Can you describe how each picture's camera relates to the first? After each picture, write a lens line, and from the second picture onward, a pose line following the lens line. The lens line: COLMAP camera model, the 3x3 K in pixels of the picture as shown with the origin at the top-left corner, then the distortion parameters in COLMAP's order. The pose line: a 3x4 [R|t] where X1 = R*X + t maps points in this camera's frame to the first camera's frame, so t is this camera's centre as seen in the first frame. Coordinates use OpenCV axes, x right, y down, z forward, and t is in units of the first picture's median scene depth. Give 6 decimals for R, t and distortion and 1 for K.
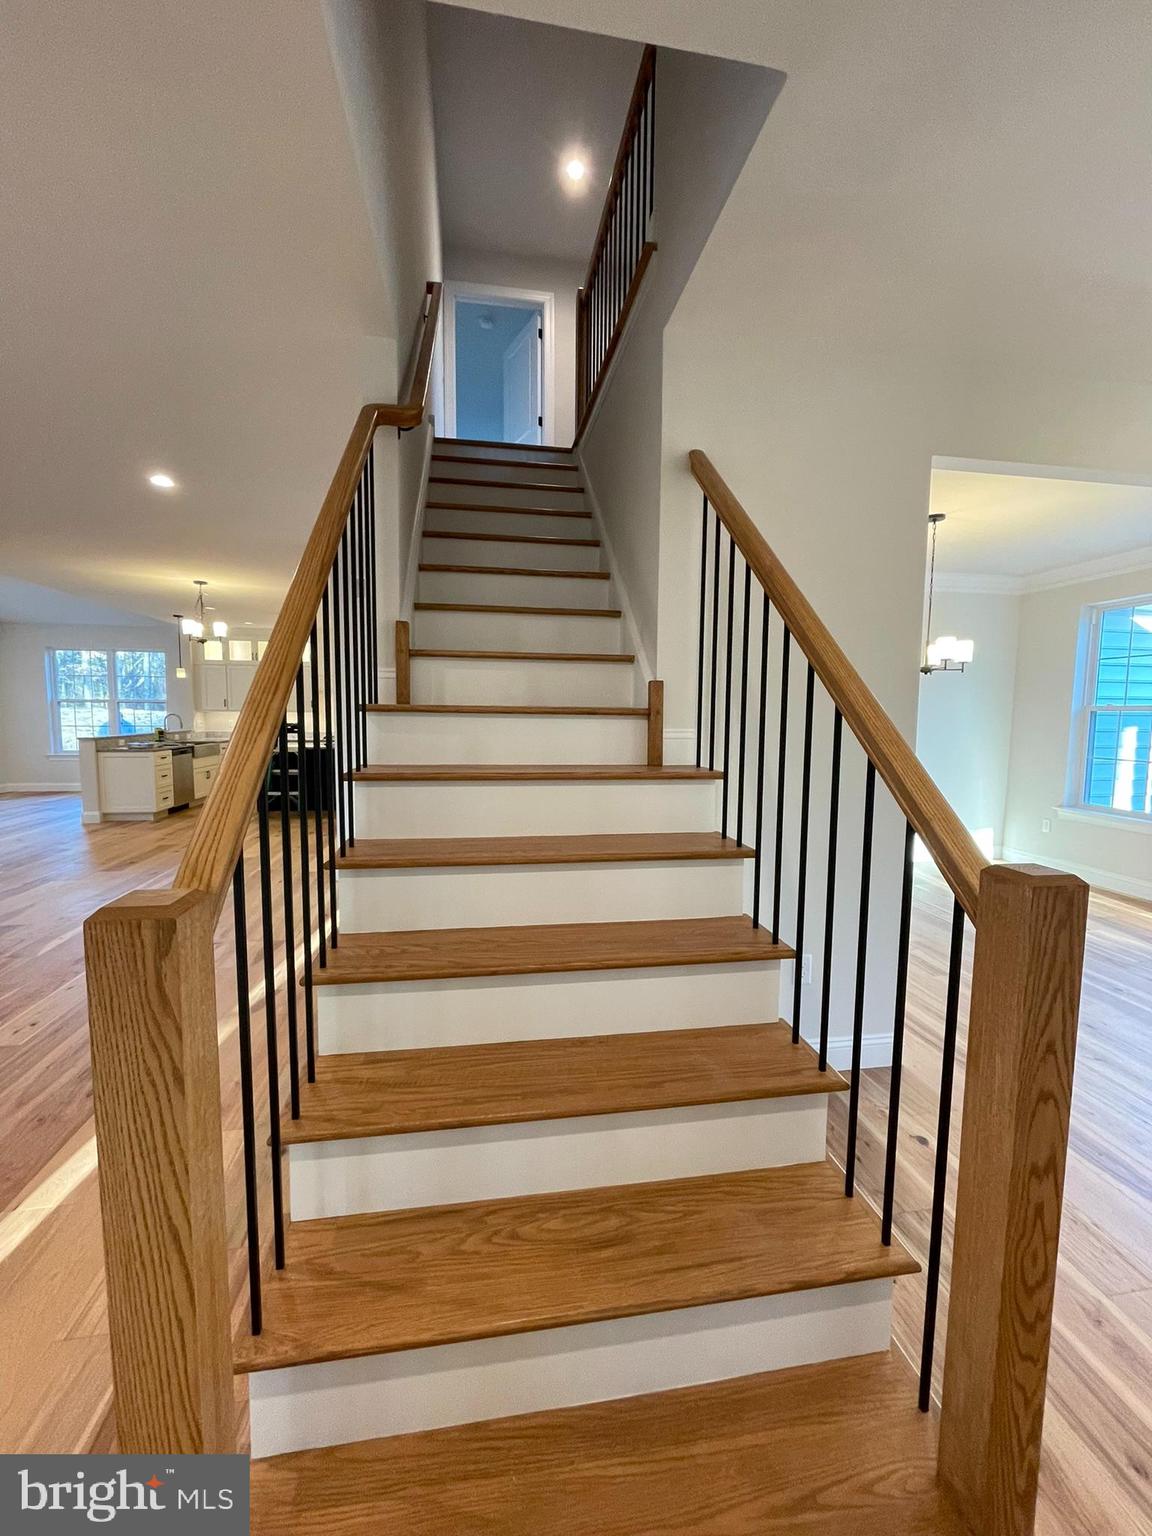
lens RADIAL K [[620.3, 0, 577.3], [0, 620.3, 766.6], [0, 0, 1]] dist [-0.008268, 0.001739]
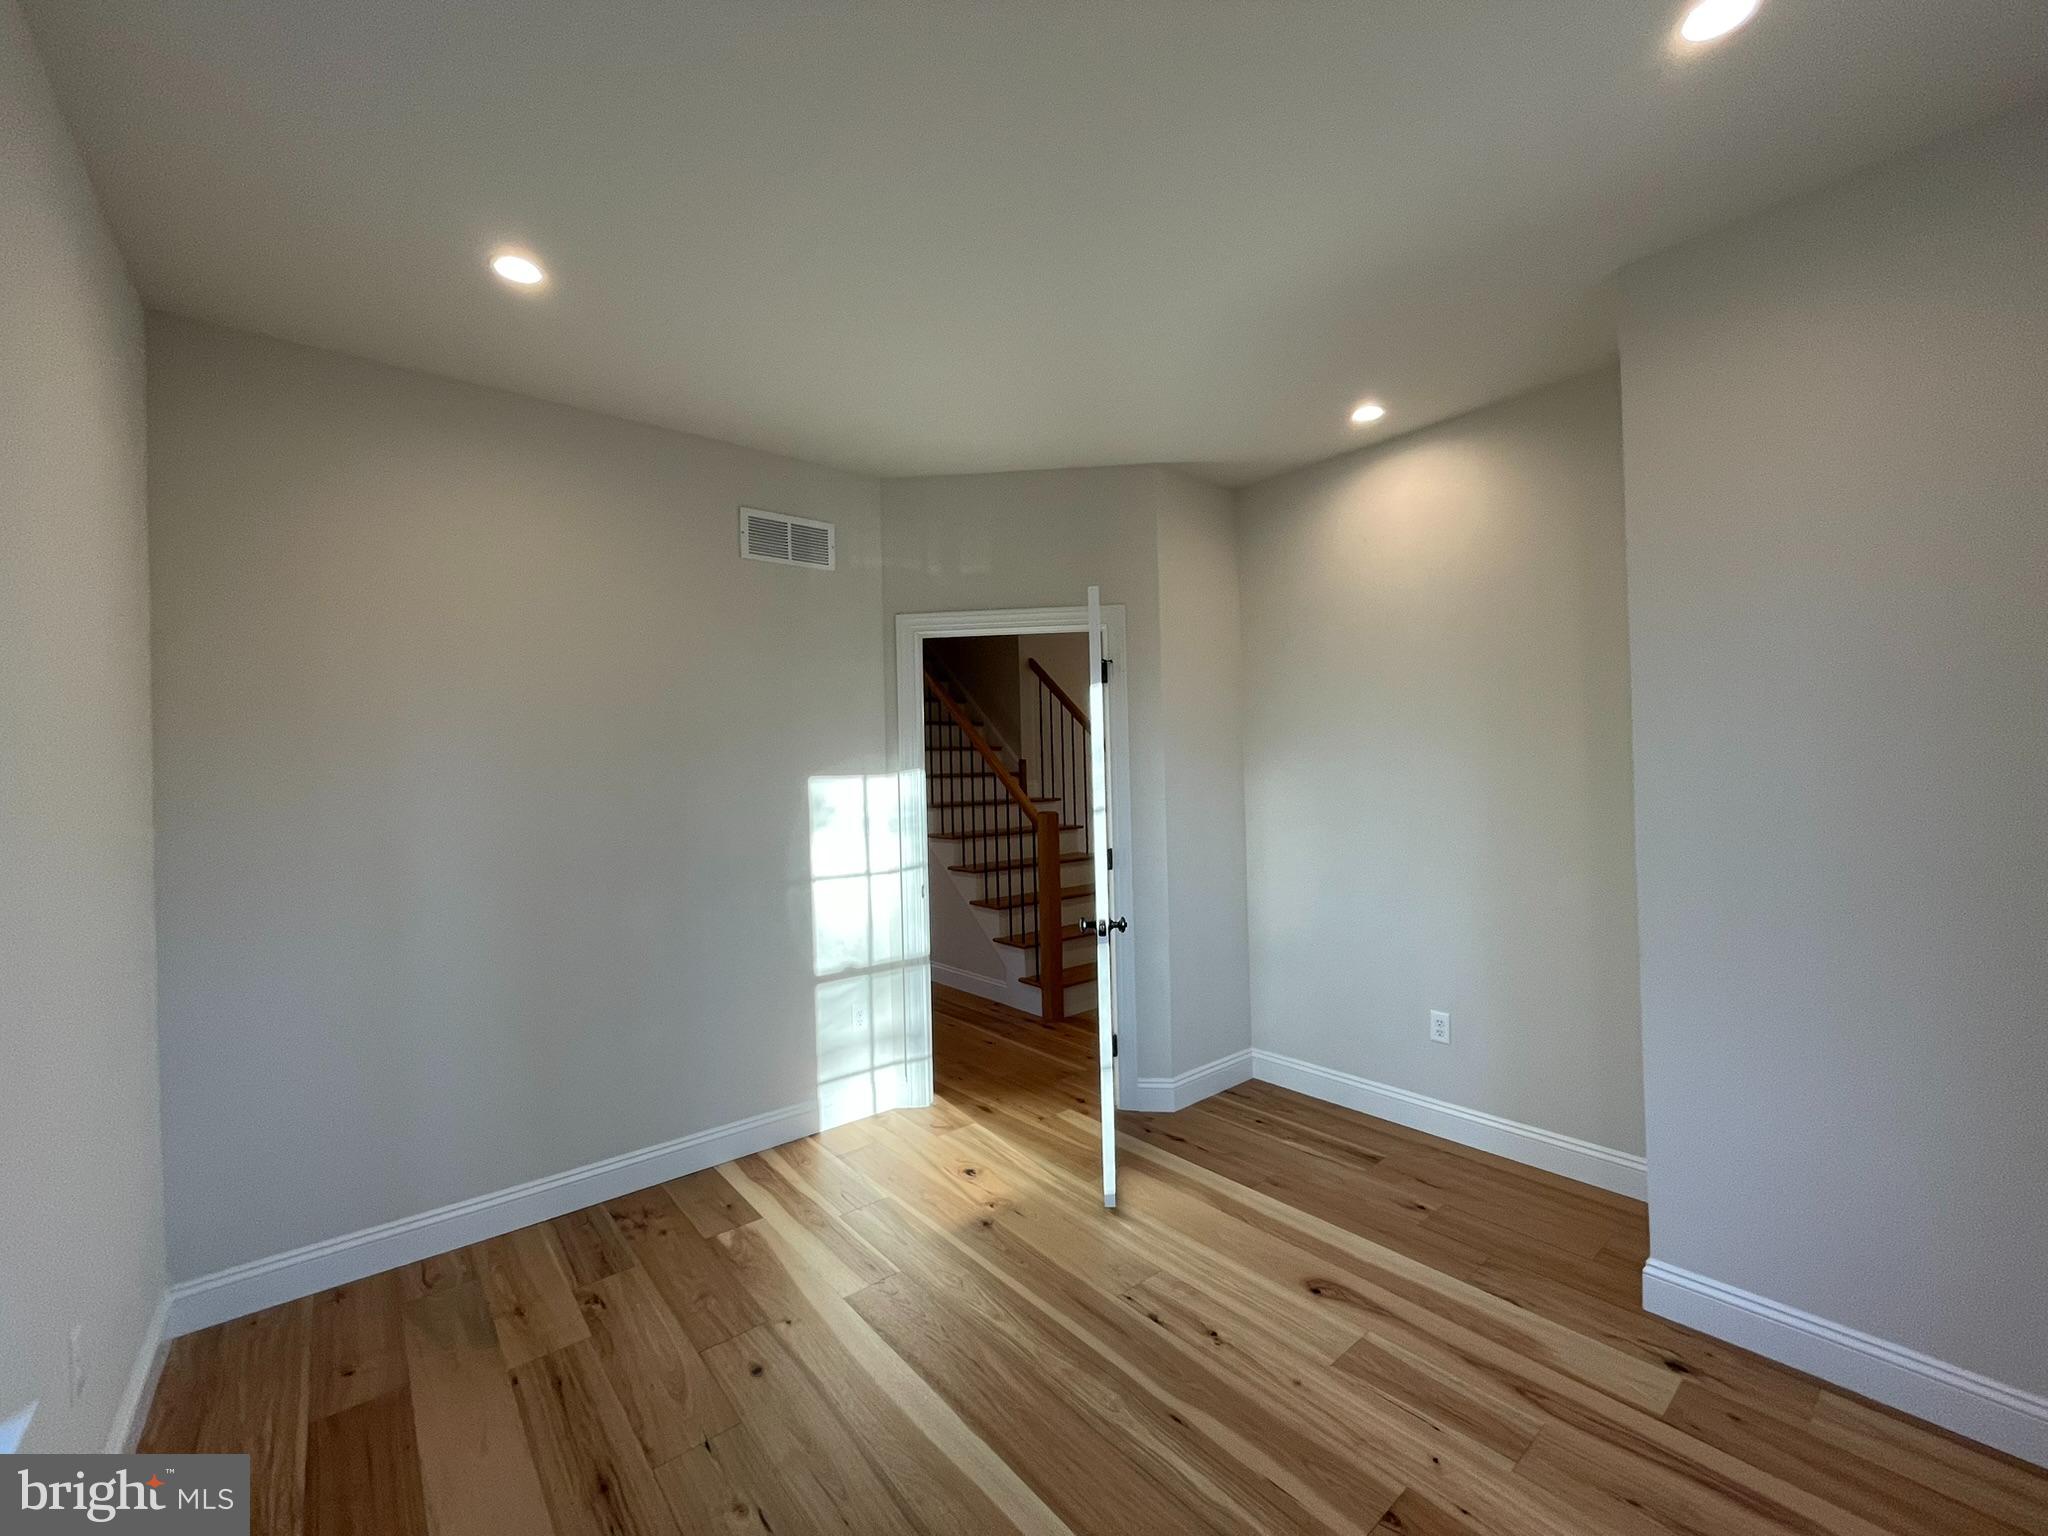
lens RADIAL K [[827.1, 0, 1022.9], [0, 827.1, 769.3], [0, 0, 1]] dist [-0.008268, 0.001739]
pose [[0.865553, -0.031834, 0.499804, -1.366911], [0.084101, 0.993045, -0.082394, 0.140411], [-0.493705, 0.113351, 0.862210, -1.555925]]
